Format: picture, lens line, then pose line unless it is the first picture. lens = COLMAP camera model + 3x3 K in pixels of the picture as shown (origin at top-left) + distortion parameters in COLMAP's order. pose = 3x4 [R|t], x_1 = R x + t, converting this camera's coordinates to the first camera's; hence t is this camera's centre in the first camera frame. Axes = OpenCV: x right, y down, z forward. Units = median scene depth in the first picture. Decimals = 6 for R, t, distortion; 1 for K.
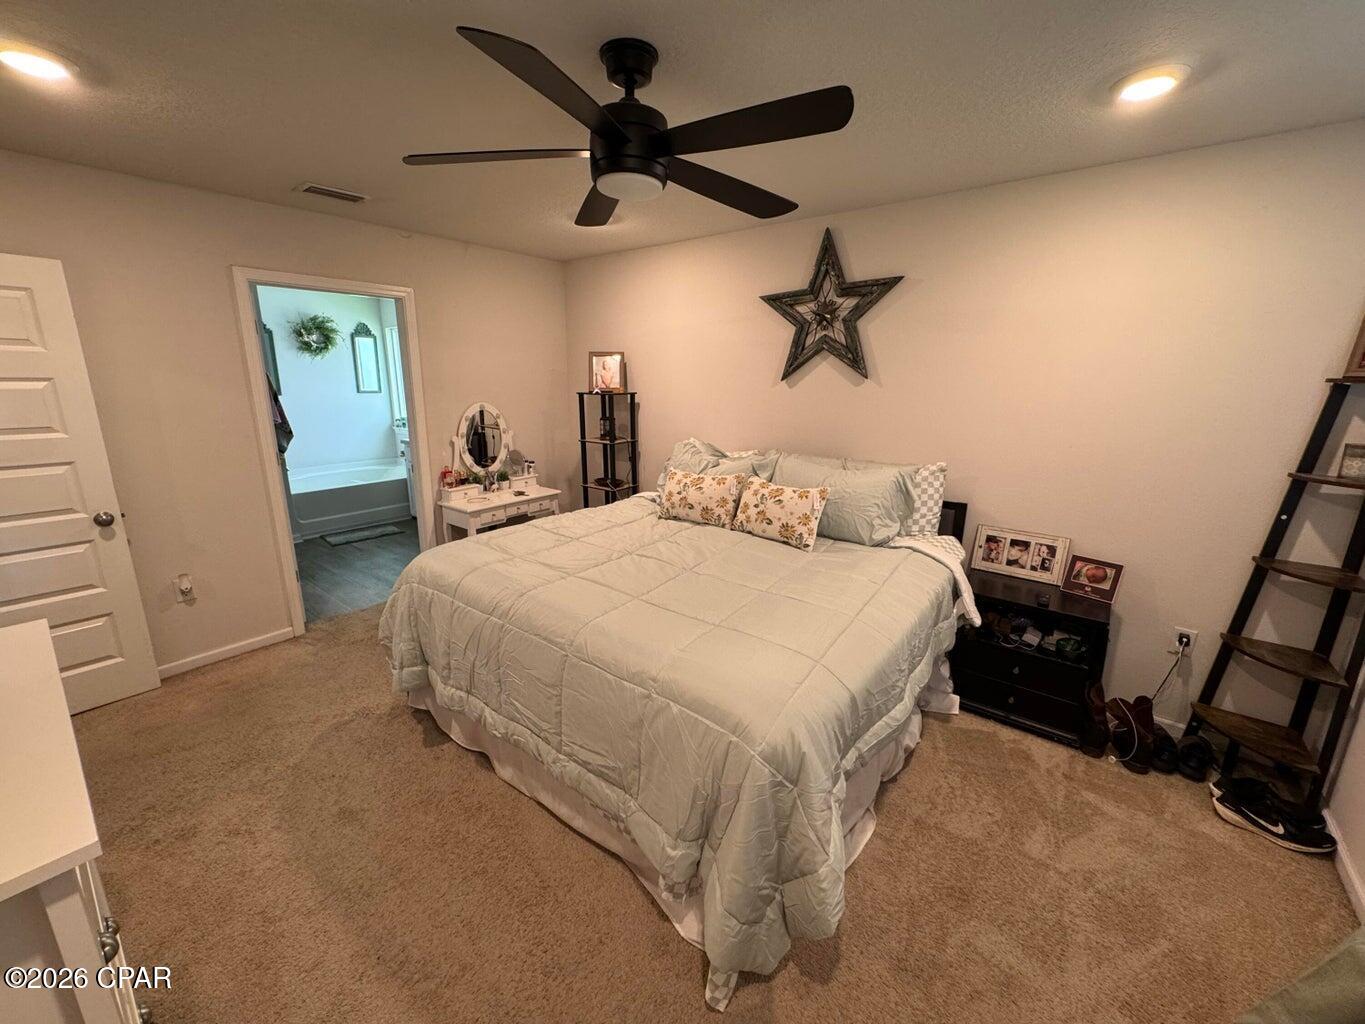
lens RADIAL K [[548.4, 0, 684.7], [0, 548.4, 508.6], [0, 0, 1]] dist [-0.001450, 0.000219]
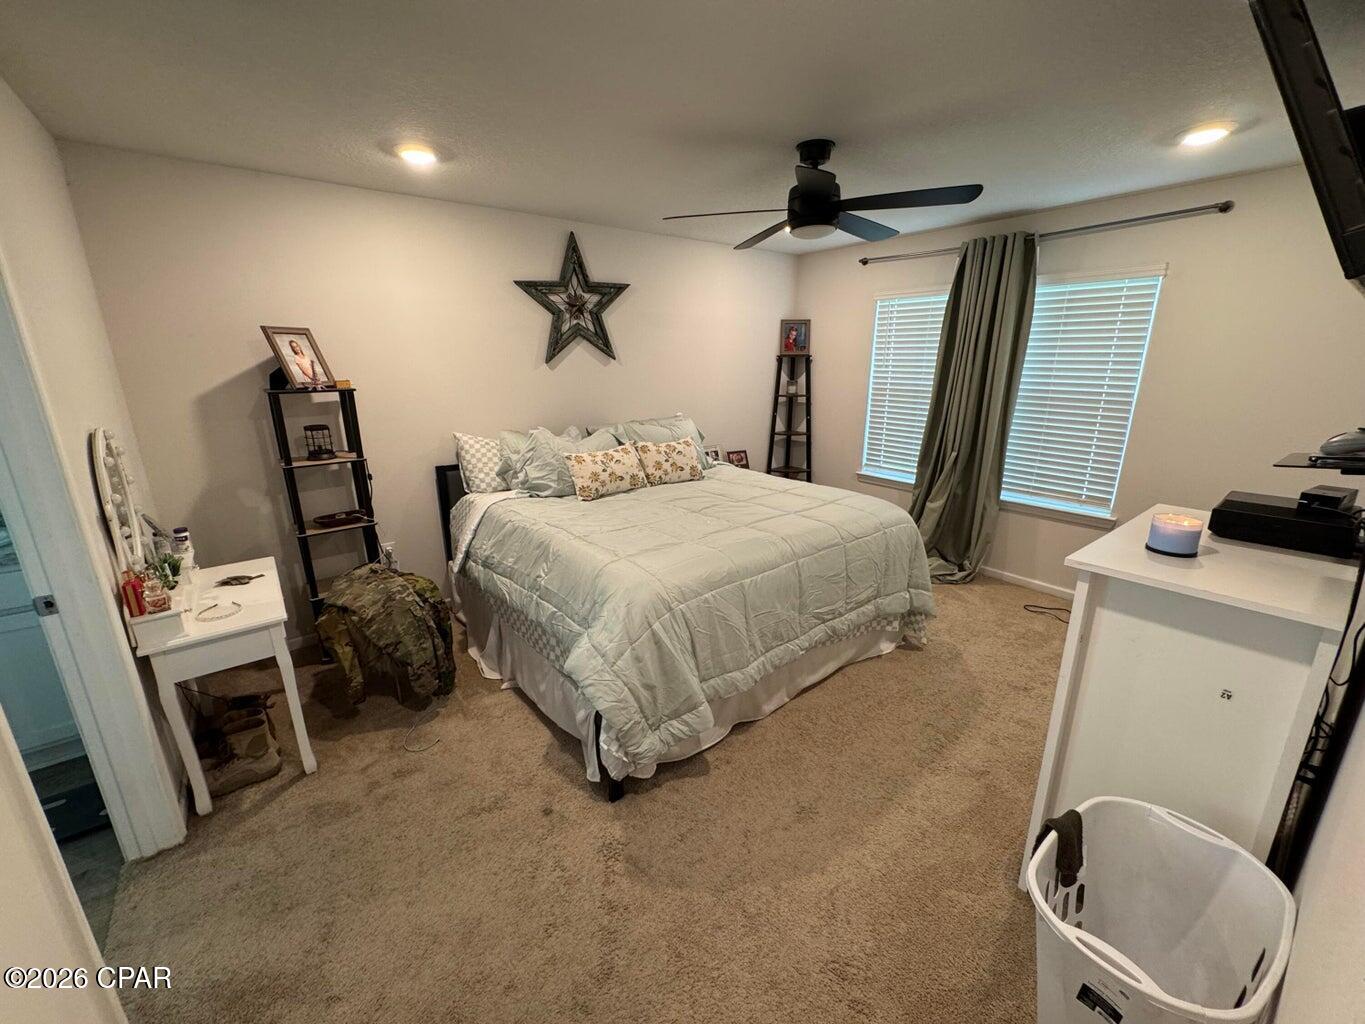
lens RADIAL K [[548.4, 0, 682.5], [0, 548.4, 509.0], [0, 0, 1]] dist [-0.001450, 0.000219]
pose [[0.226241, -0.271504, 0.935468, -0.928910], [0.245169, 0.945324, 0.215071, -0.140691], [-0.942713, 0.180690, 0.280435, 0.540908]]
